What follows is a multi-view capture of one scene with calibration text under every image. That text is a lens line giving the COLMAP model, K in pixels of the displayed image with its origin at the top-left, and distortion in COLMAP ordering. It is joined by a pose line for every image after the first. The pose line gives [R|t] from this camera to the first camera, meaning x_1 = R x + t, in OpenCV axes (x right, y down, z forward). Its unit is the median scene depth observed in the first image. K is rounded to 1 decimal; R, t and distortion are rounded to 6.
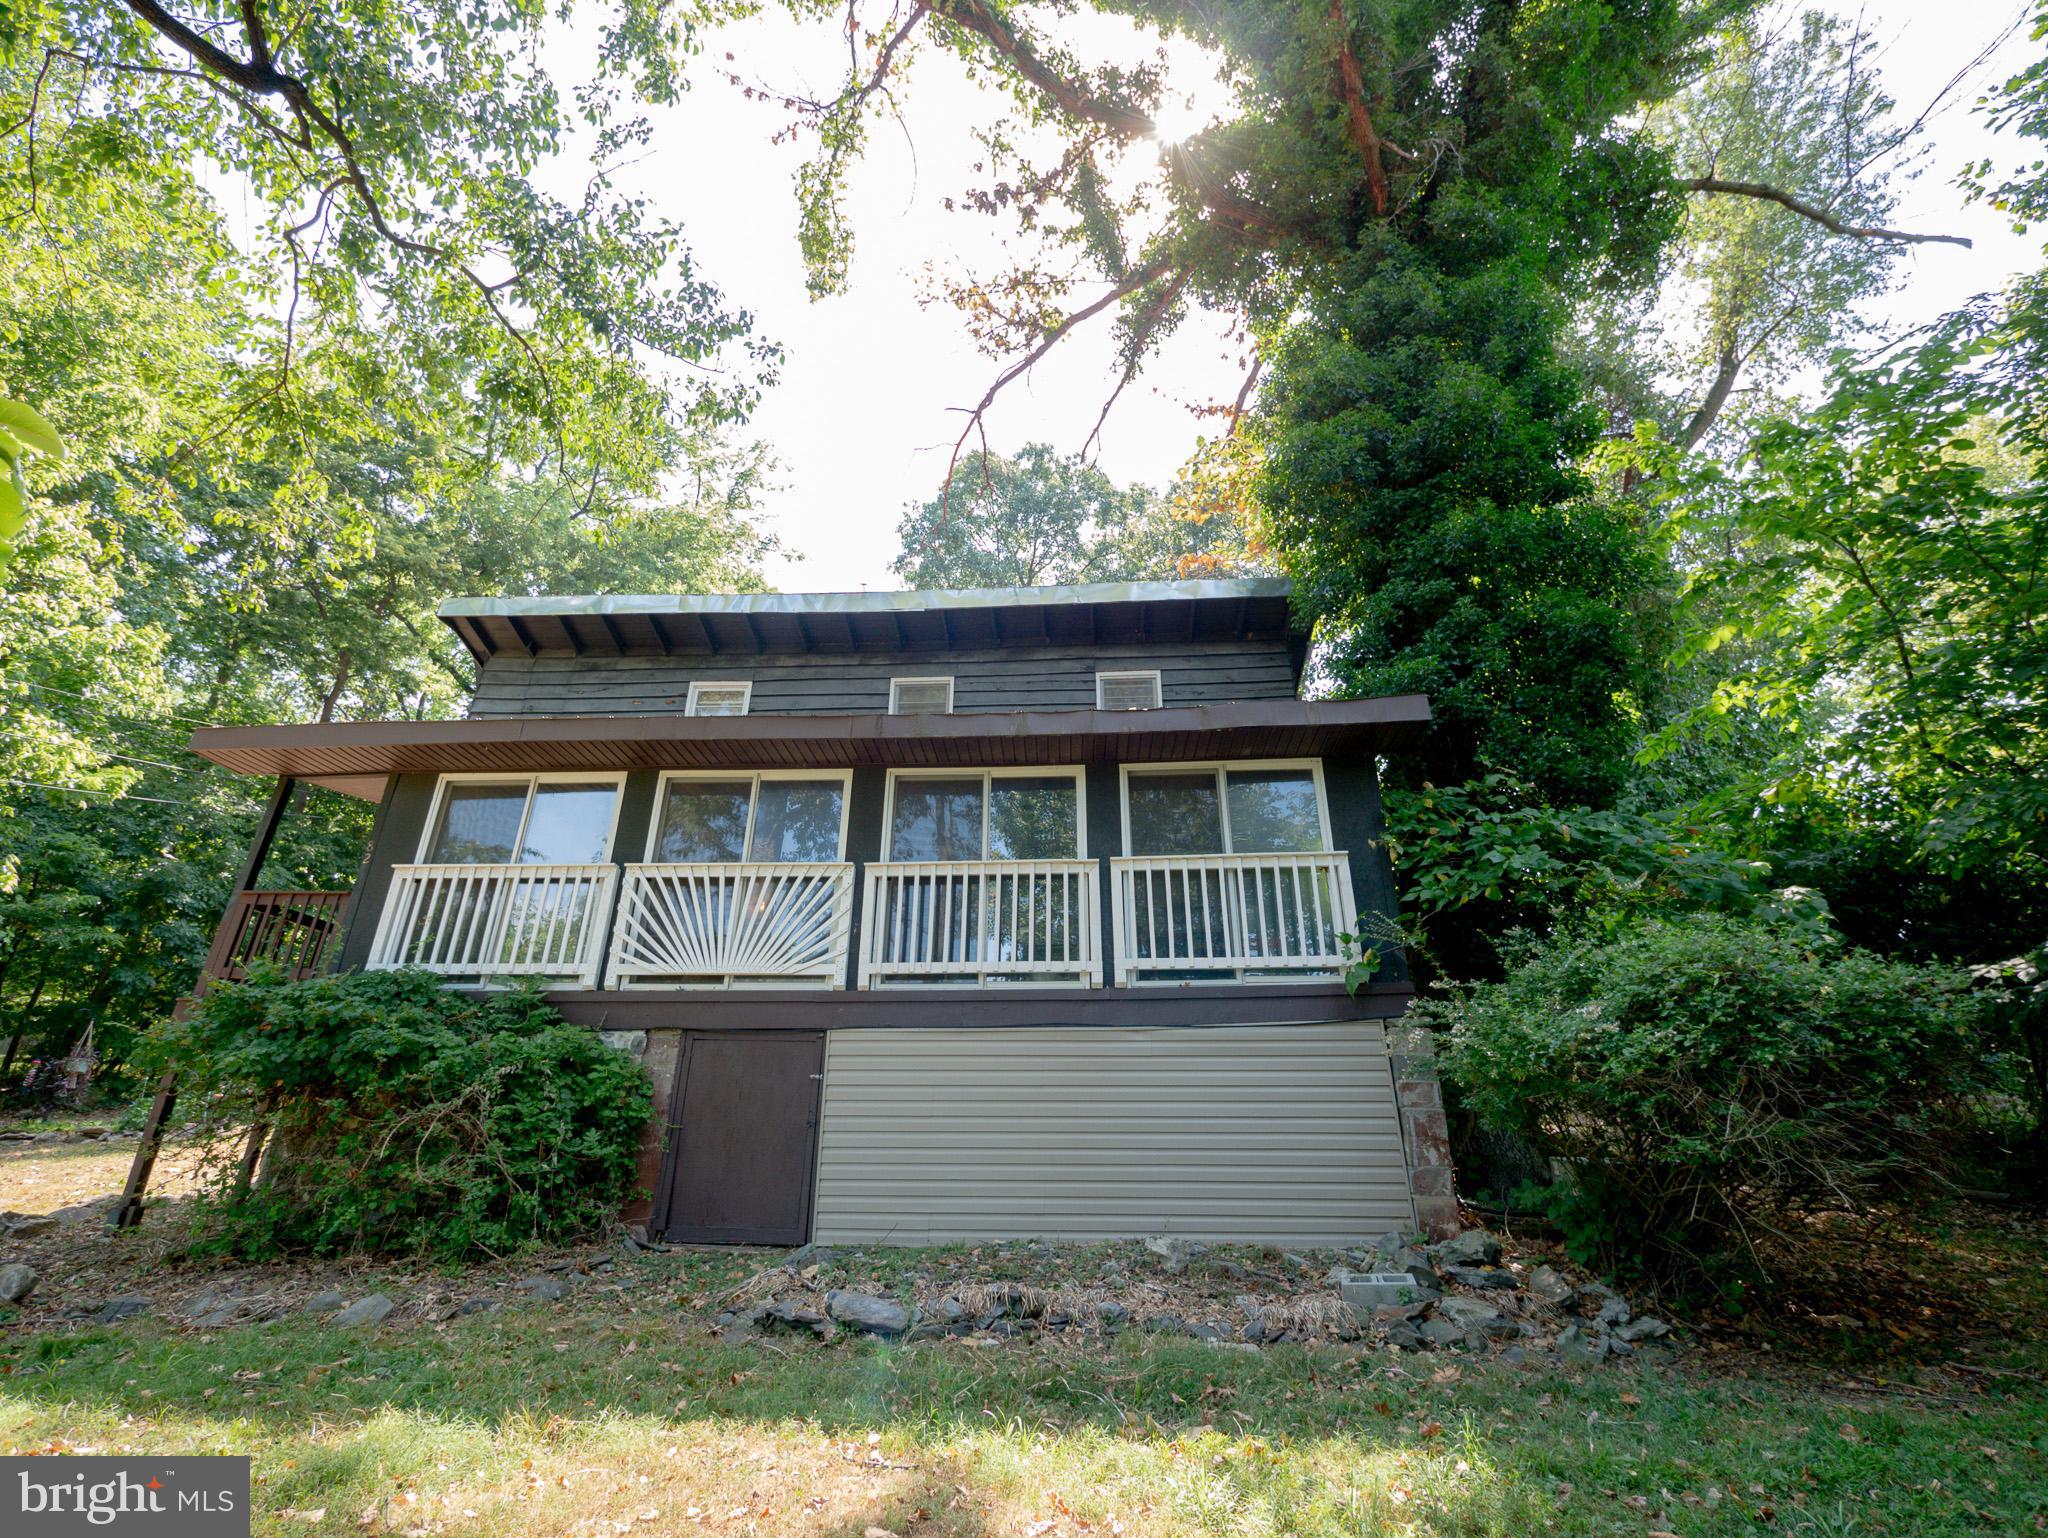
lens RADIAL K [[925.8, 0, 1004.3], [0, 925.8, 766.7], [0, 0, 1]] dist [0.000605, -0.001096]
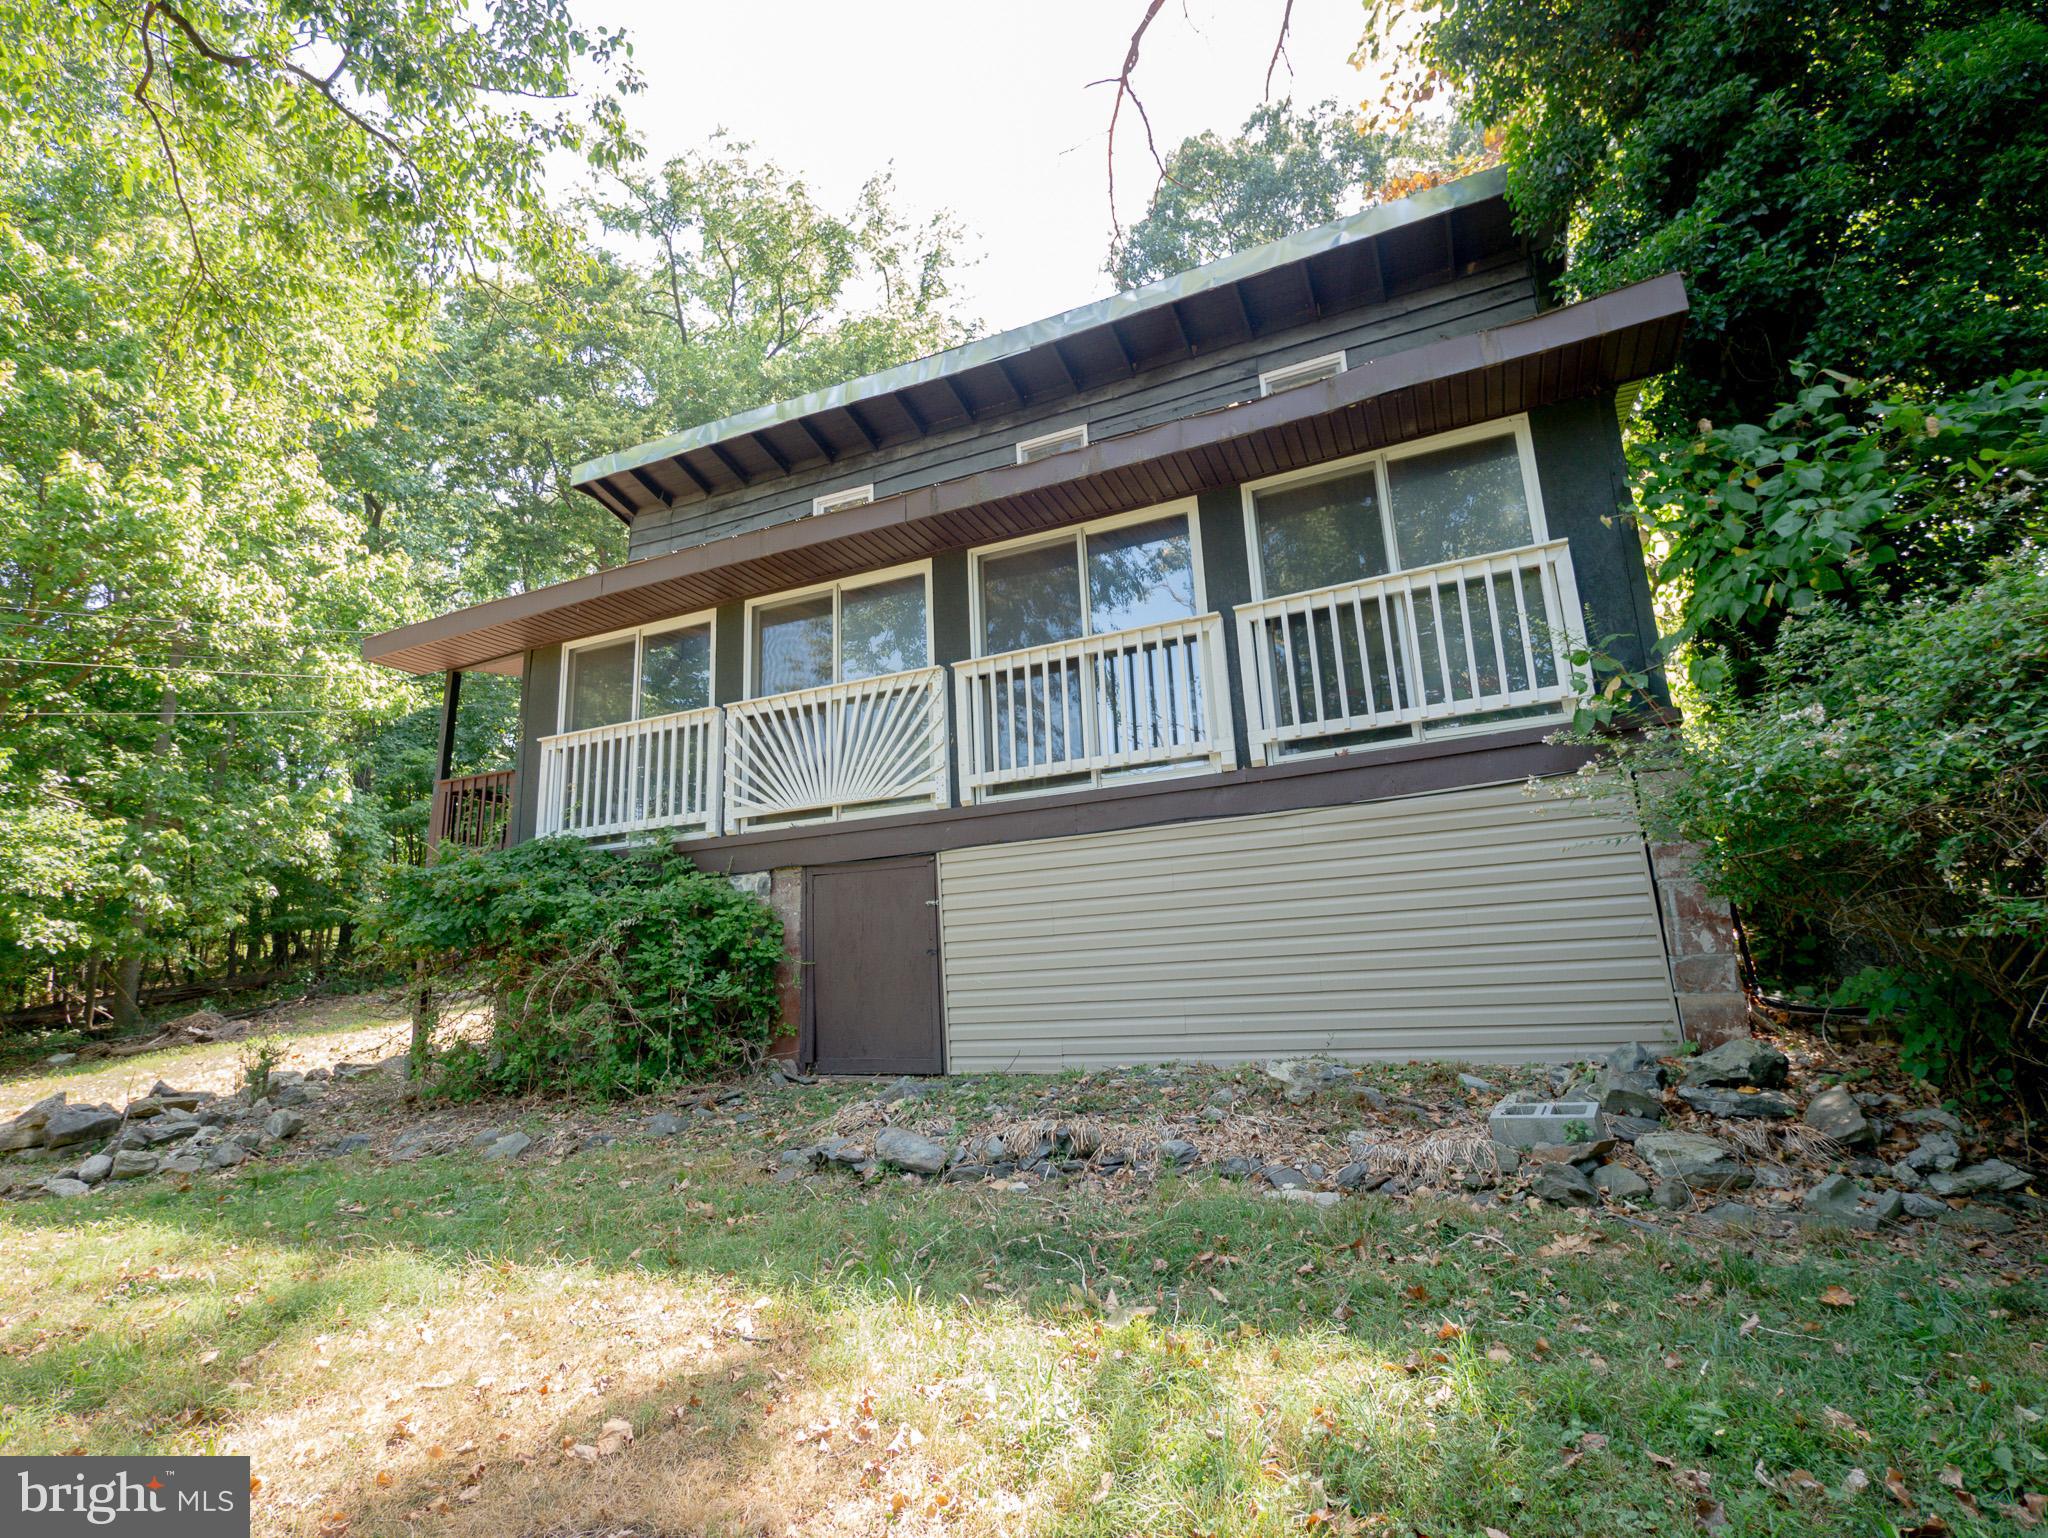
lens RADIAL K [[1000.4, 0, 1014.4], [0, 1000.4, 764.0], [0, 0, 1]] dist [-0.001693, -0.000359]
pose [[0.935497, -0.125301, -0.330372, 0.209381], [0.188238, 0.968013, 0.165883, 0.052905], [0.299019, -0.217372, 0.929160, 0.135257]]
